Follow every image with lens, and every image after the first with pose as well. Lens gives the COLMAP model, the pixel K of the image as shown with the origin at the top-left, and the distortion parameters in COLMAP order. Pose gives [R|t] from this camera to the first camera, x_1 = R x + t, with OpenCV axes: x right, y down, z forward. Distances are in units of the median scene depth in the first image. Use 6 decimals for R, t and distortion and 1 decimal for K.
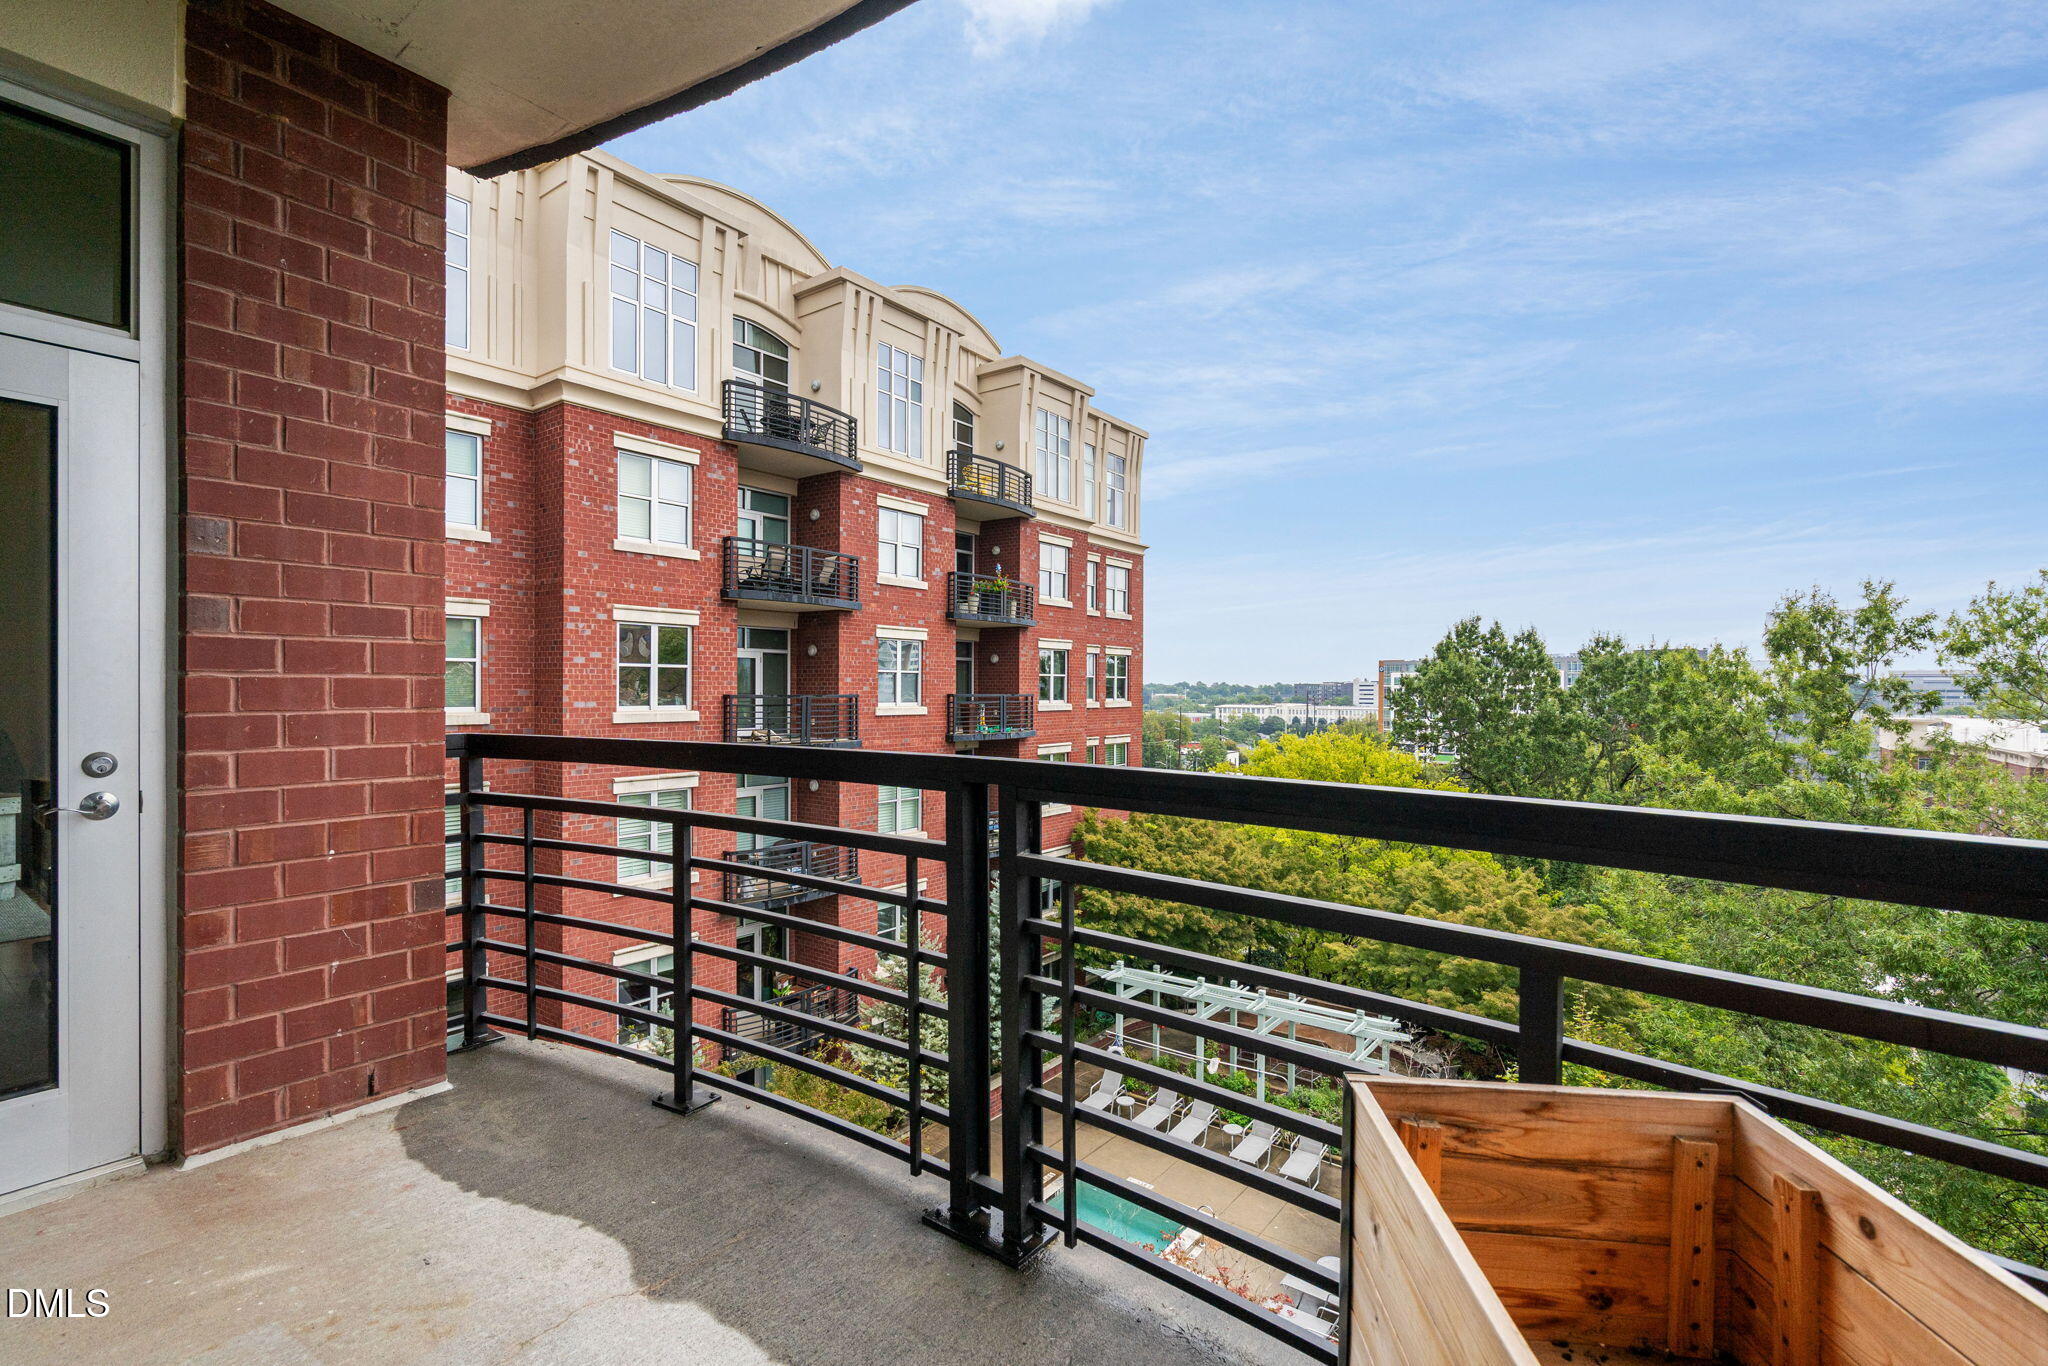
lens RADIAL K [[939.1, 0, 1061.5], [0, 939.1, 691.6], [0, 0, 1]] dist [-0.005985, -0.000109]
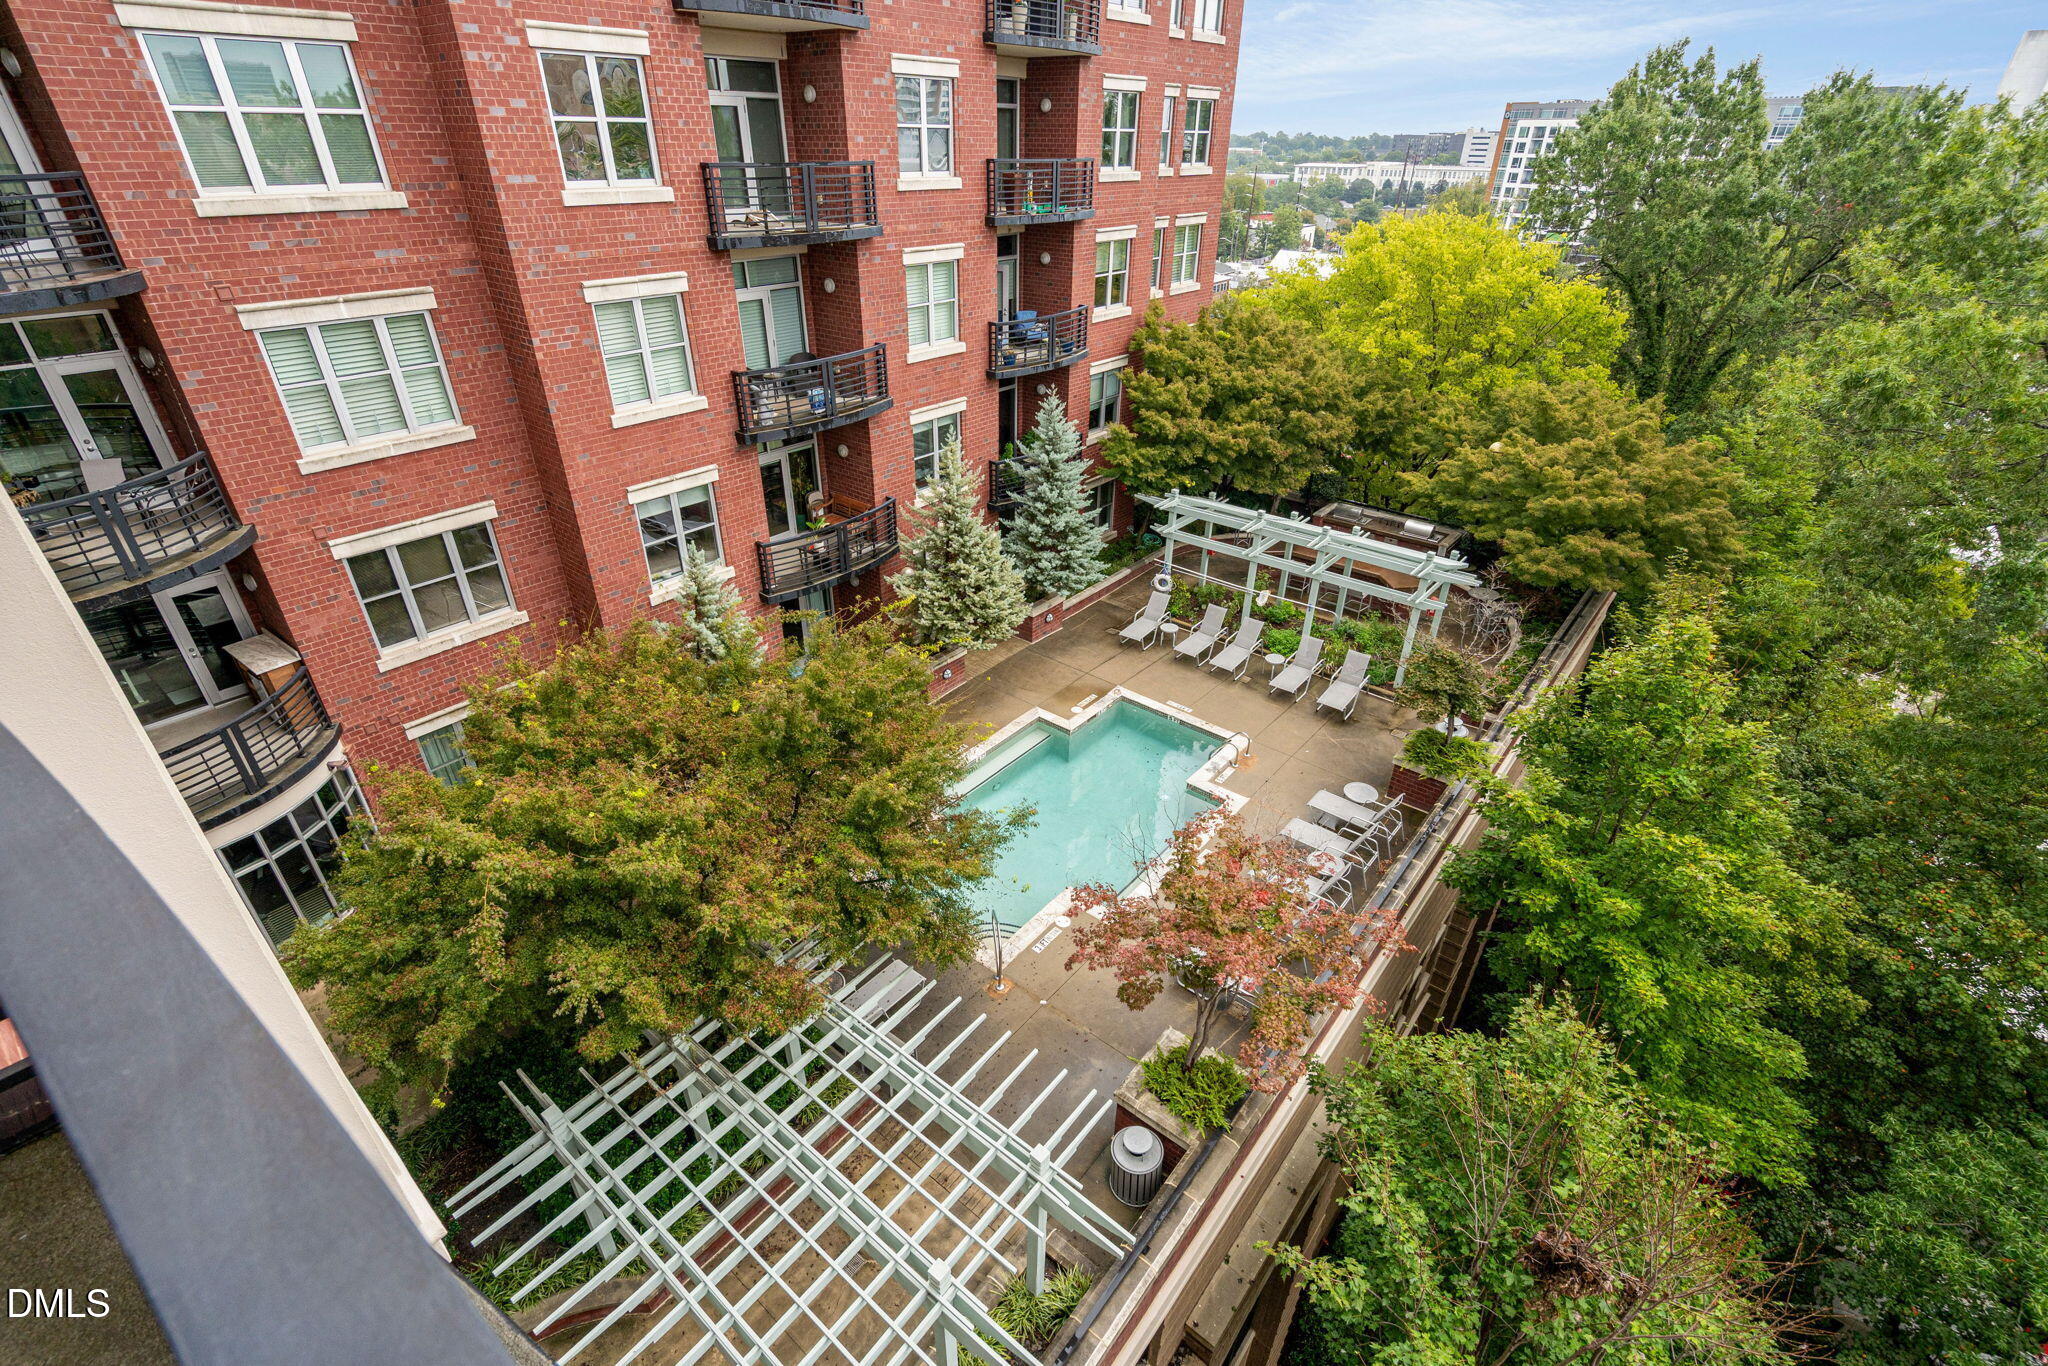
lens RADIAL K [[917.9, 0, 1025.2], [0, 917.9, 679.5], [0, 0, 1]] dist [-0.002675, 0.000968]
pose [[0.996598, 0.047446, -0.067388, -0.014774], [-0.006756, 0.861949, 0.506950, -0.009957], [0.082137, -0.504770, 0.859337, 0.106849]]
